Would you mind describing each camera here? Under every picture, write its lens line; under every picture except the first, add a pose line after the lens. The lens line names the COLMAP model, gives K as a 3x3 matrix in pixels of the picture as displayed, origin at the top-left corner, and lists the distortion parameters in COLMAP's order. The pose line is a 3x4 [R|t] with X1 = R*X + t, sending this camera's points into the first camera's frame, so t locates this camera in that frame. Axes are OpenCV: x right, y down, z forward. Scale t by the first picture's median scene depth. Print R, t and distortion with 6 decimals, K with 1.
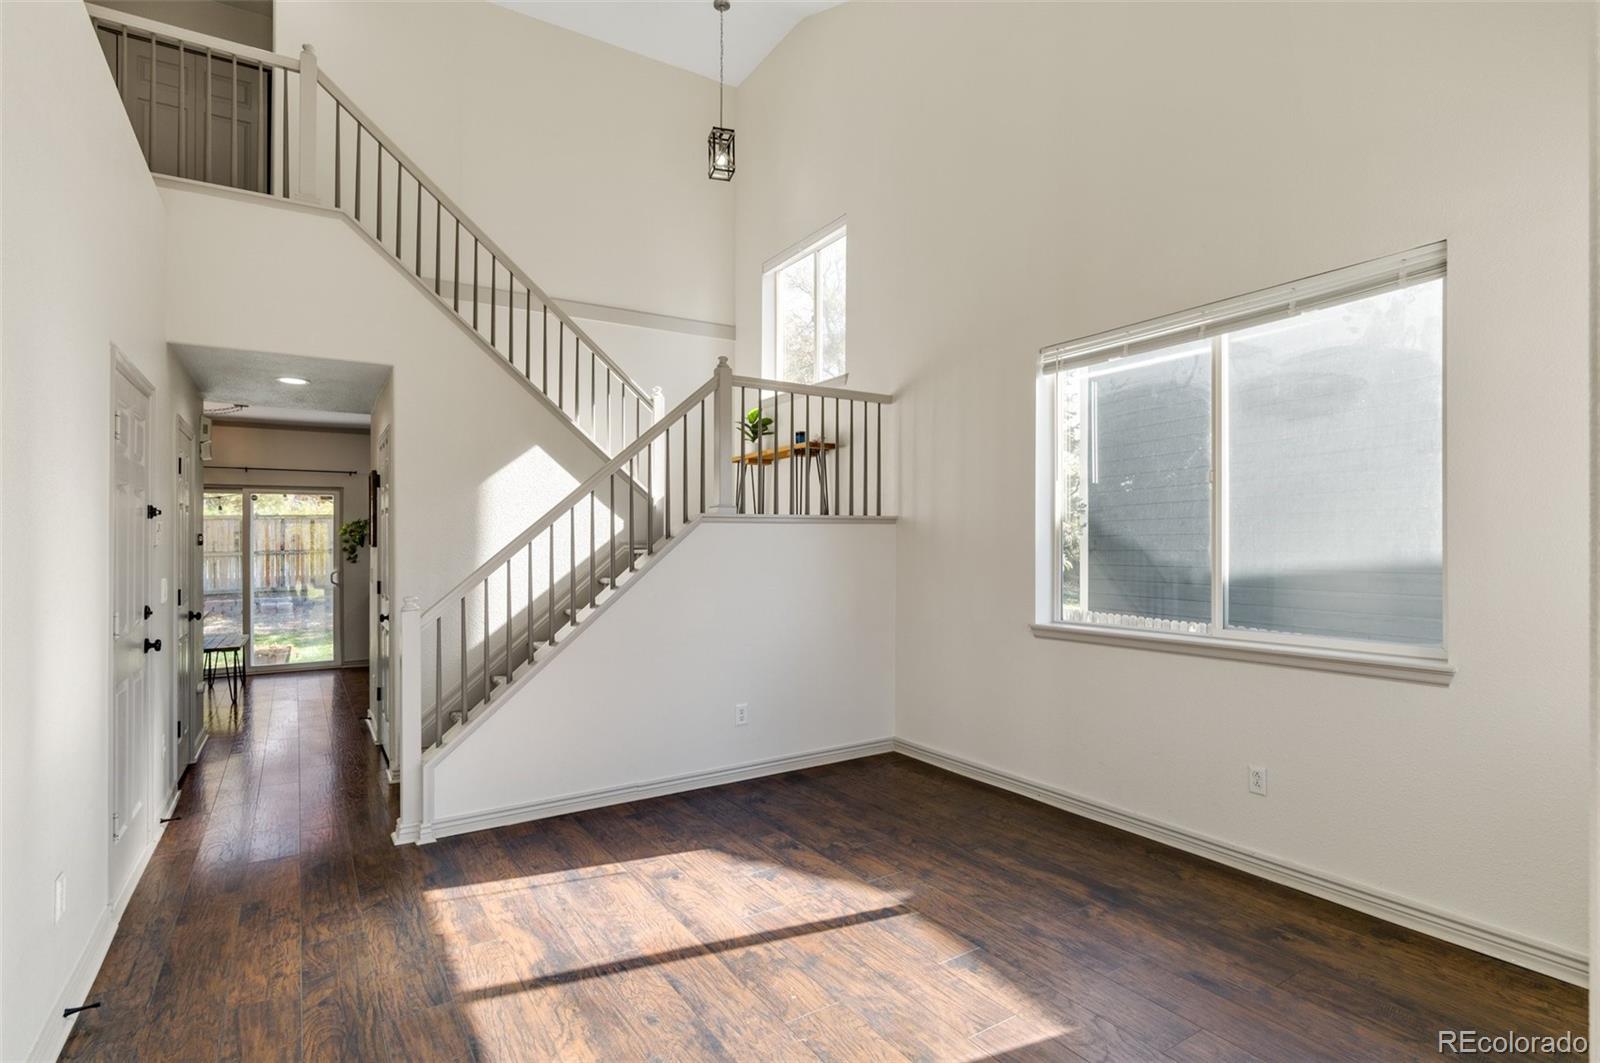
lens RADIAL K [[794.3, 0, 801.7], [0, 794.3, 527.0], [0, 0, 1]] dist [-0.002527, -0.000079]
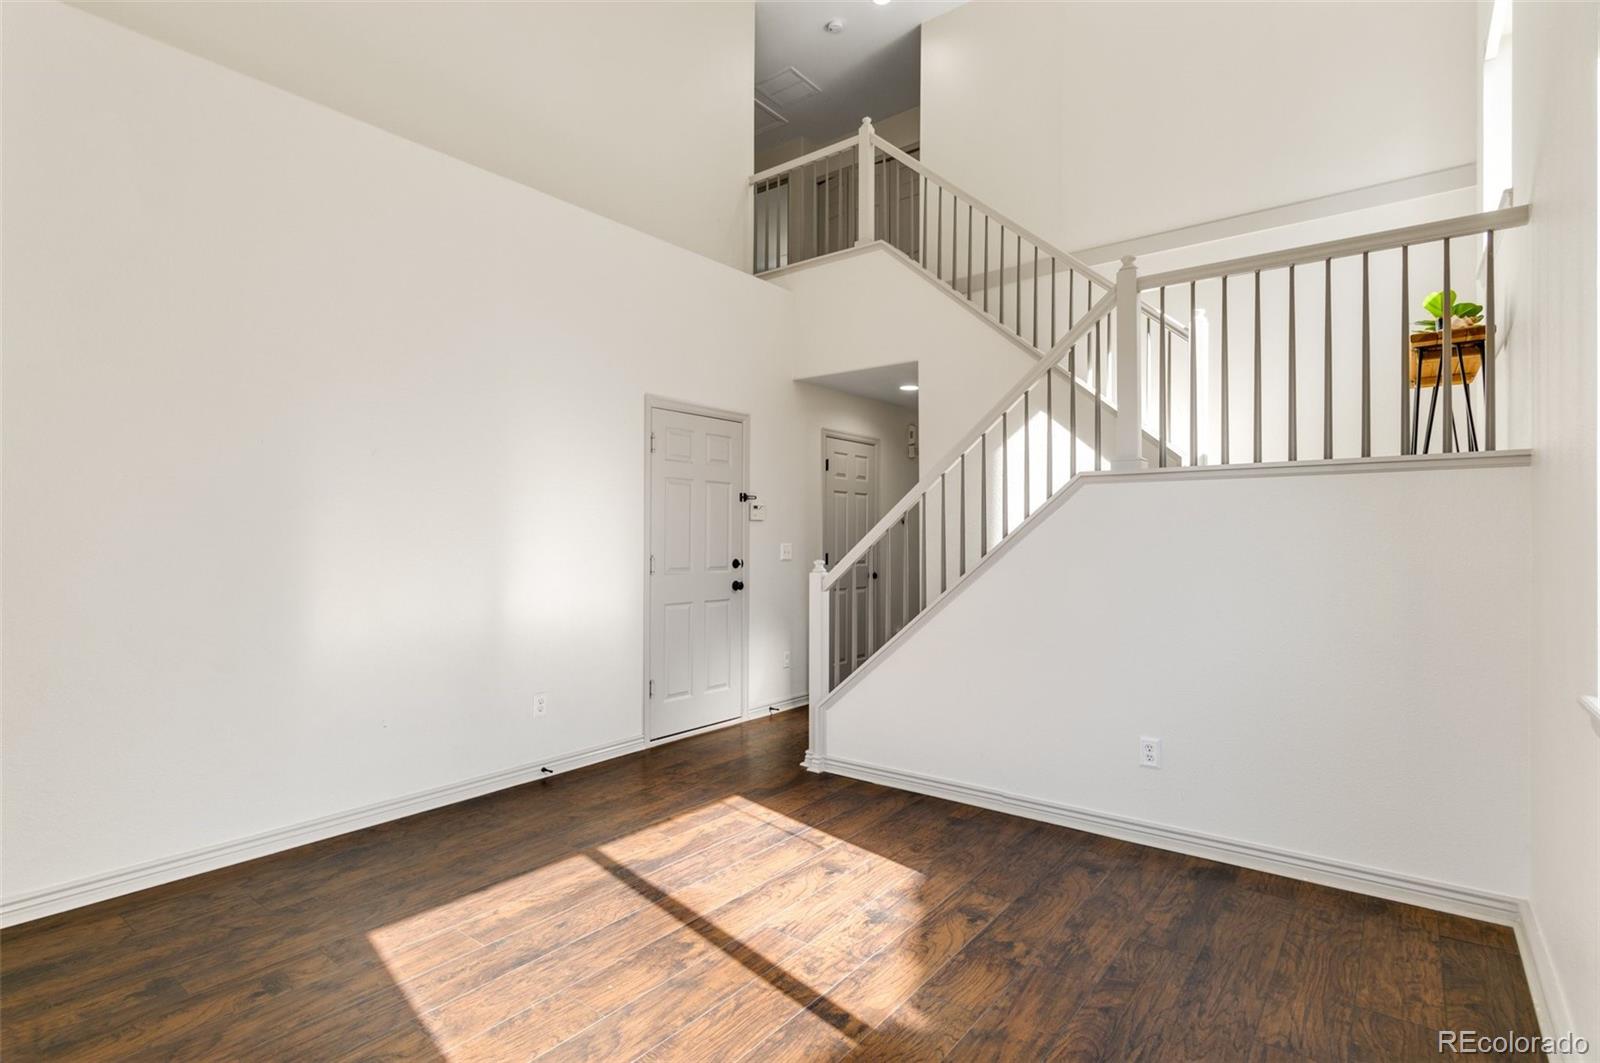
lens RADIAL K [[782.3, 0, 795.6], [0, 782.3, 476.3], [0, 0, 1]] dist [-0.003676, -0.000954]
pose [[0.330815, -0.063873, -0.941531, 0.696043], [0.012202, 0.997913, -0.063410, 0.040905], [0.943617, 0.009489, 0.330904, 0.649451]]
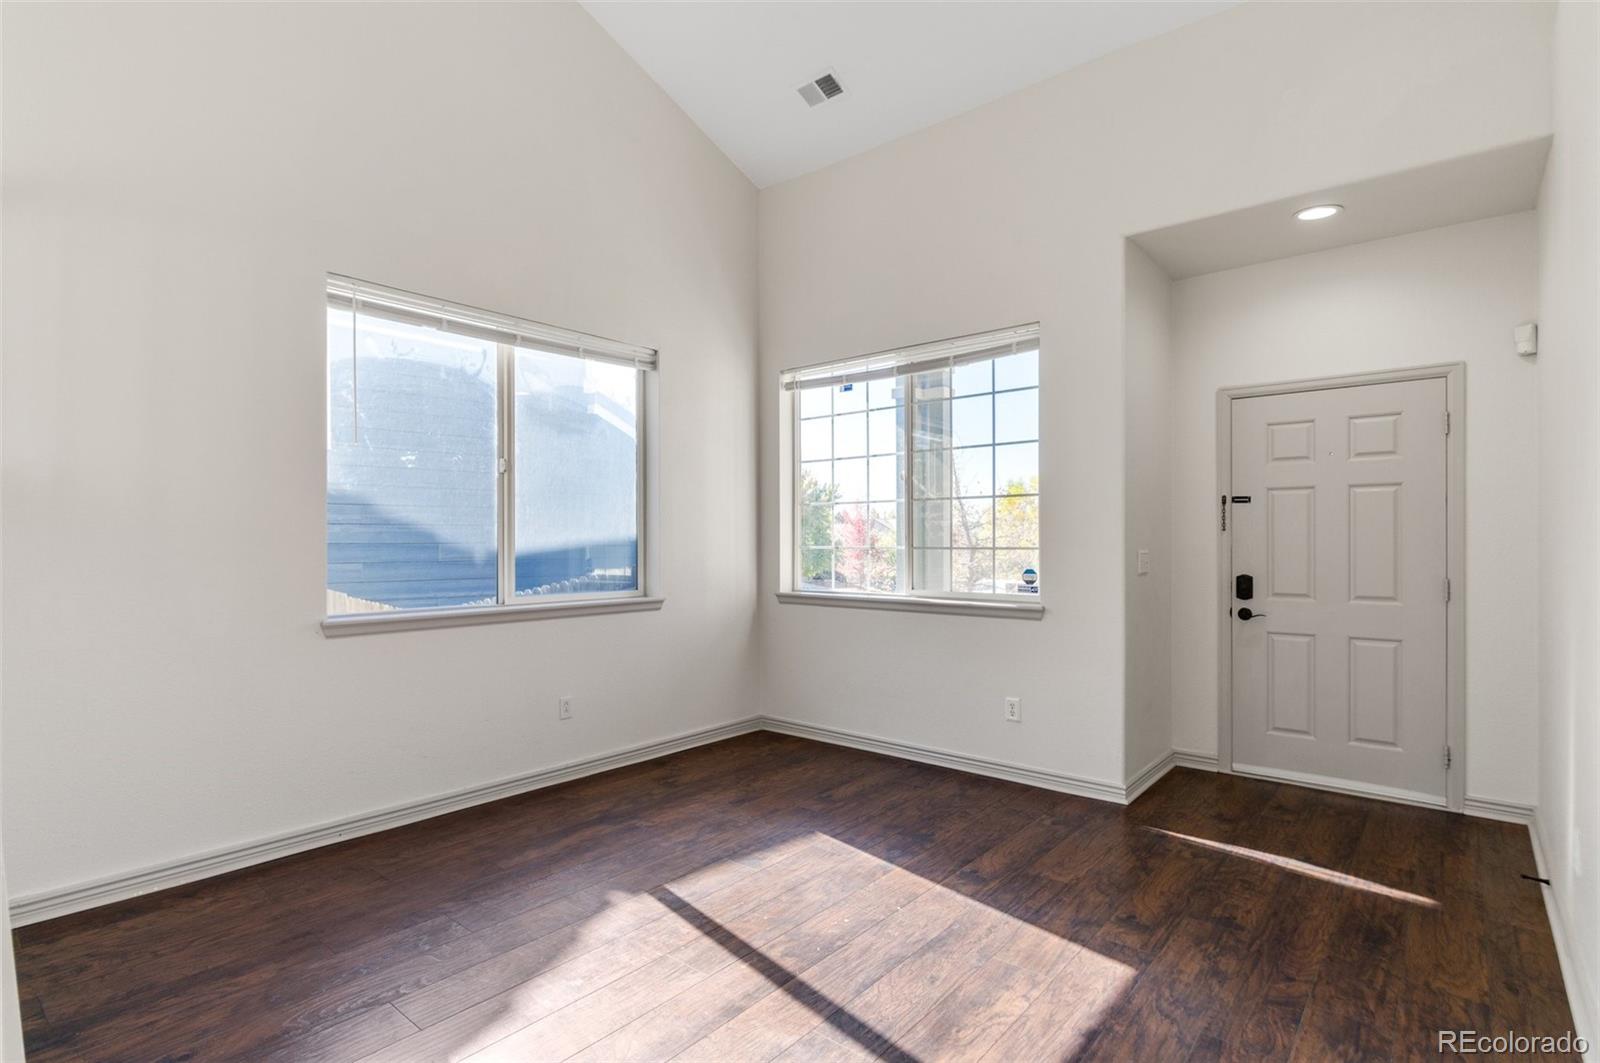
lens RADIAL K [[788.2, 0, 795.8], [0, 788.2, 544.6], [0, 0, 1]] dist [-0.000393, -0.000816]
pose [[-0.296332, 0.003019, 0.955080, -0.755317], [-0.016384, 0.999832, -0.008244, 0.056613], [-0.954944, -0.018091, -0.296233, 1.017068]]
